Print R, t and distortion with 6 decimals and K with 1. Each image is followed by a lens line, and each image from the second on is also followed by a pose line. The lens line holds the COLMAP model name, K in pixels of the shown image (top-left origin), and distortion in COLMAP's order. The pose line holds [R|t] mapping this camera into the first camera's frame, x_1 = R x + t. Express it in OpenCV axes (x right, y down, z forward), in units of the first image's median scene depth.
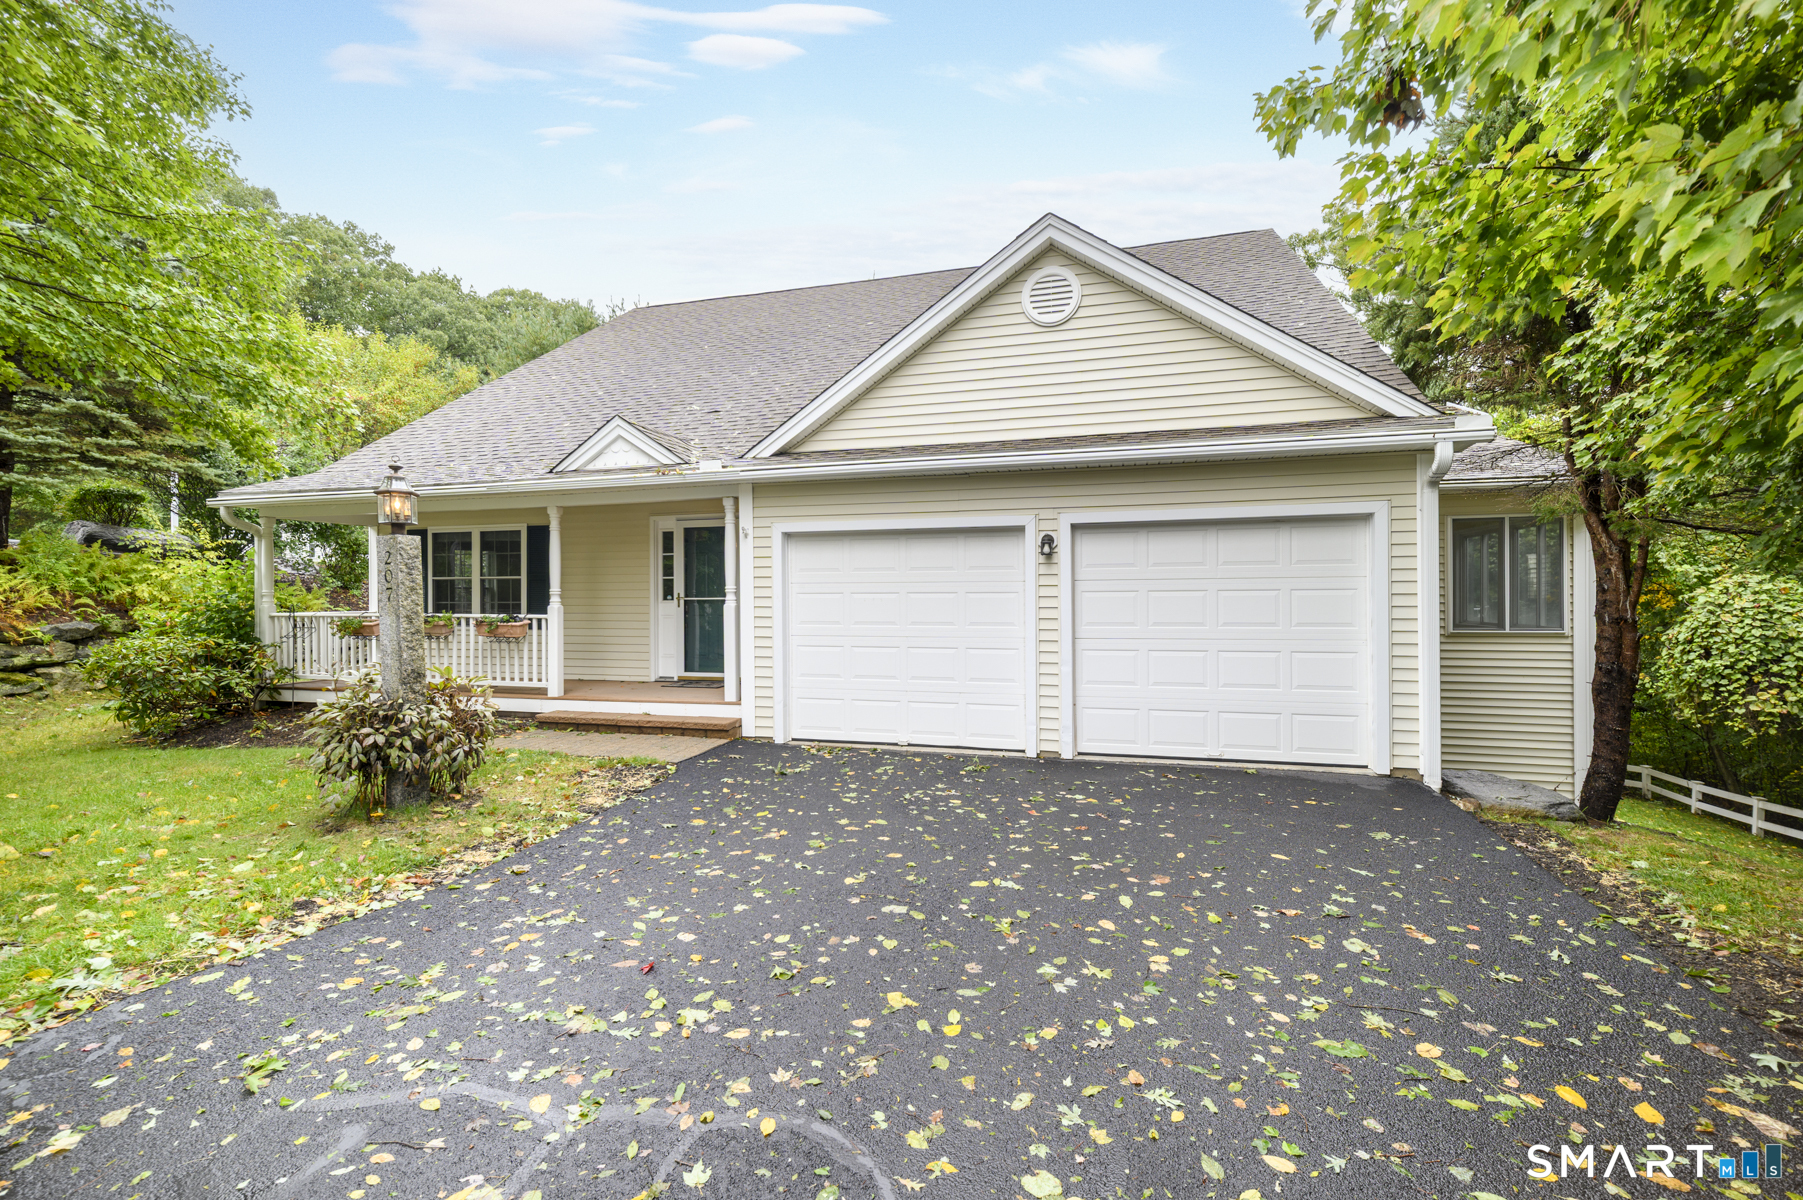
lens RADIAL K [[819.3, 0, 901.7], [0, 819.3, 599.0], [0, 0, 1]] dist [-0.016008, -0.000466]
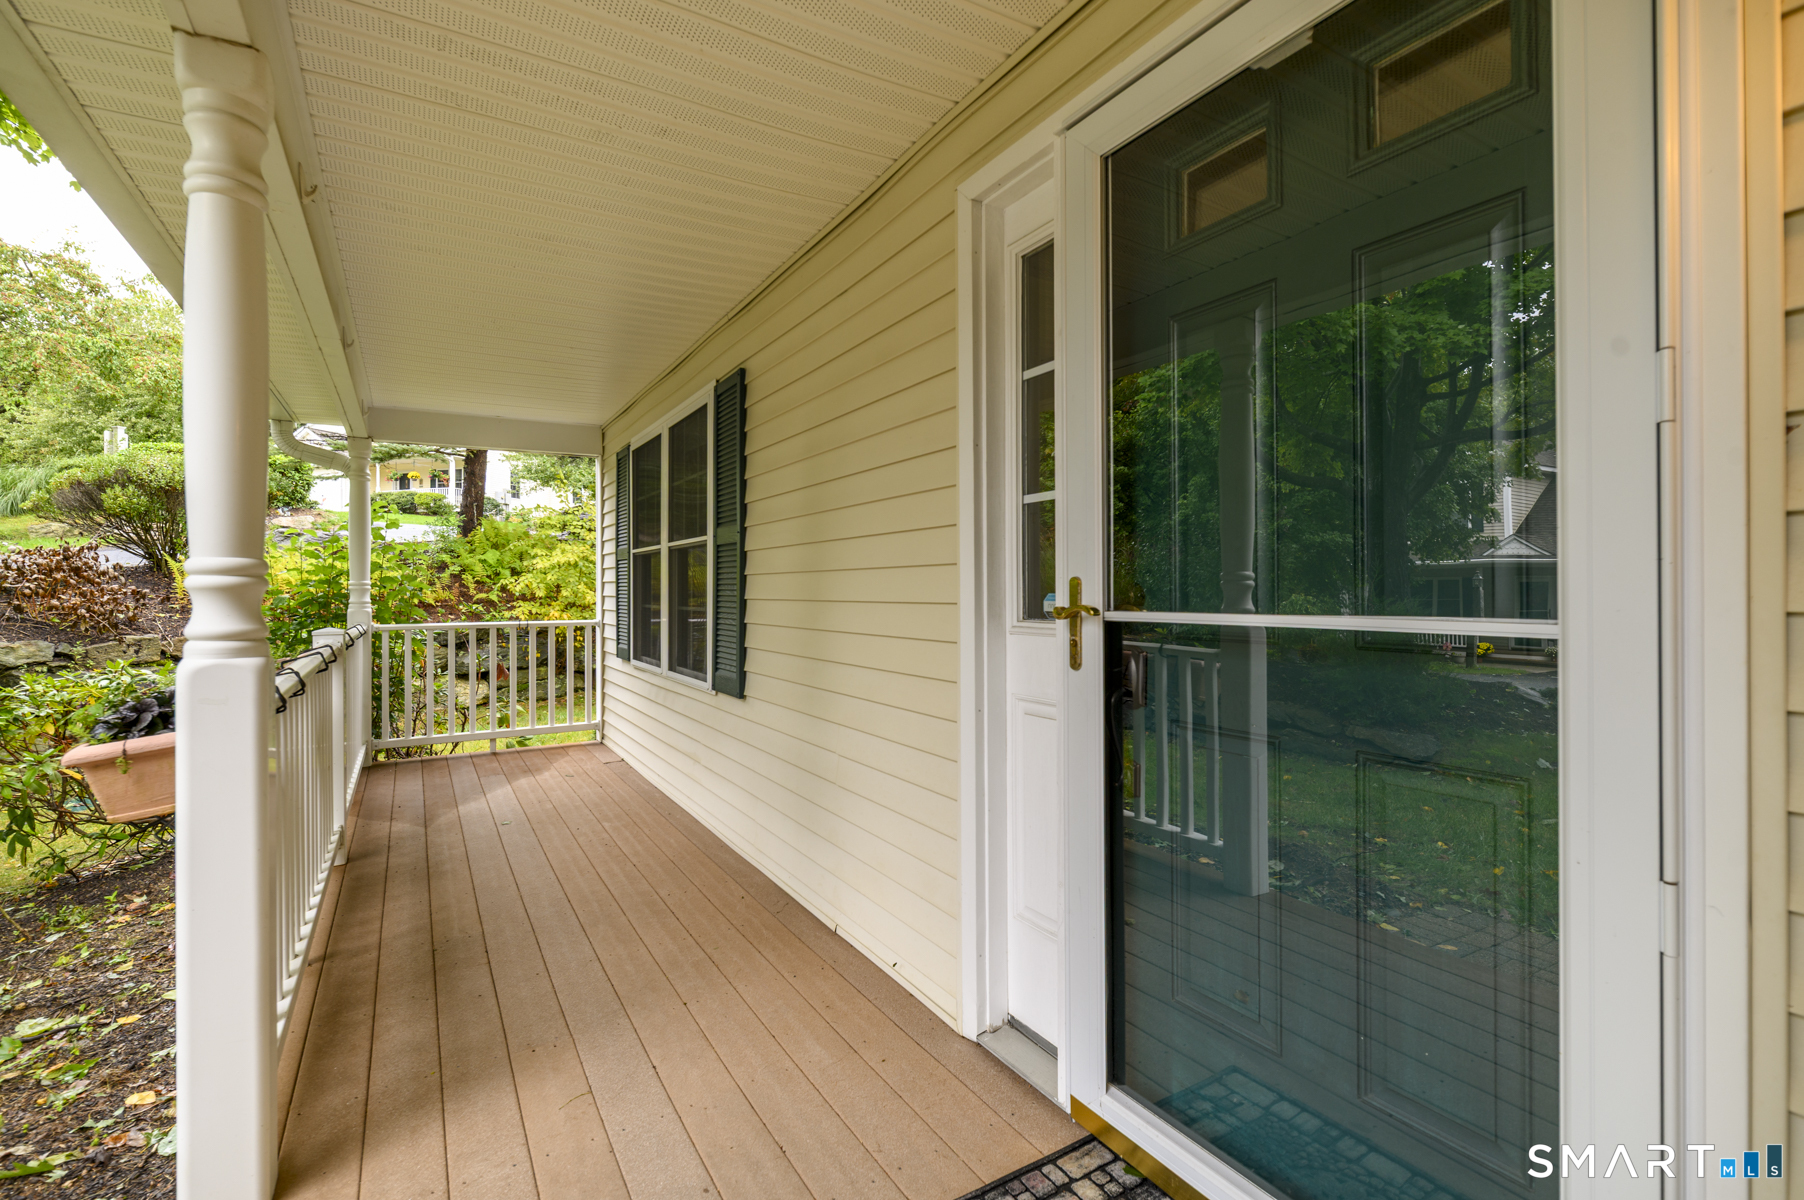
lens RADIAL K [[819.8, 0, 902.1], [0, 819.8, 597.2], [0, 0, 1]] dist [-0.016008, -0.000466]
pose [[0.750081, 0.002886, -0.661340, -0.187773], [-0.002282, 0.999996, 0.001776, -0.004058], [0.661342, 0.000177, 0.750085, 0.847377]]
